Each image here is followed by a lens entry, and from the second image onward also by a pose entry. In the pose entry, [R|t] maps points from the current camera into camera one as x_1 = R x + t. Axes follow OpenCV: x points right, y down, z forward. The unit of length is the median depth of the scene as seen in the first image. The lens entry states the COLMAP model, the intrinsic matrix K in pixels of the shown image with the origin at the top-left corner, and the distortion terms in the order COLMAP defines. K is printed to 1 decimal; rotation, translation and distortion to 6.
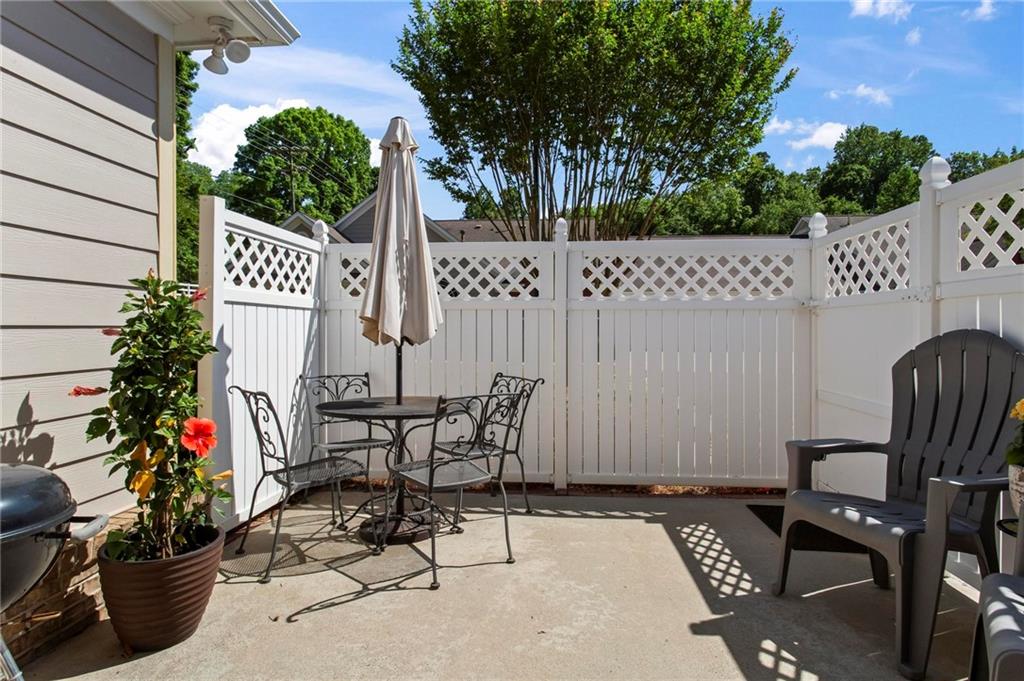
lens RADIAL K [[529.4, 0, 516.0], [0, 529.4, 328.5], [0, 0, 1]] dist [-0.005974, -0.000782]
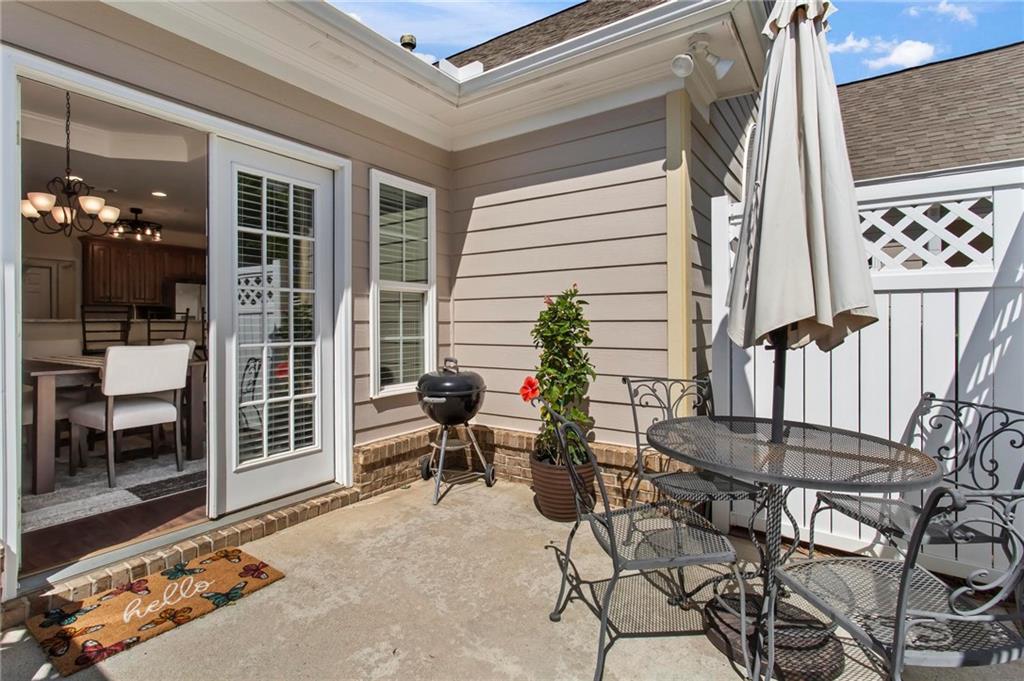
lens RADIAL K [[503.5, 0, 511.9], [0, 503.5, 316.4], [0, 0, 1]] dist [0.000844, 0.000048]
pose [[-0.483348, -0.009404, -0.875378, 0.592414], [-0.003576, 0.999955, -0.008768, 0.000592], [0.875421, -0.001108, -0.483360, 1.294286]]
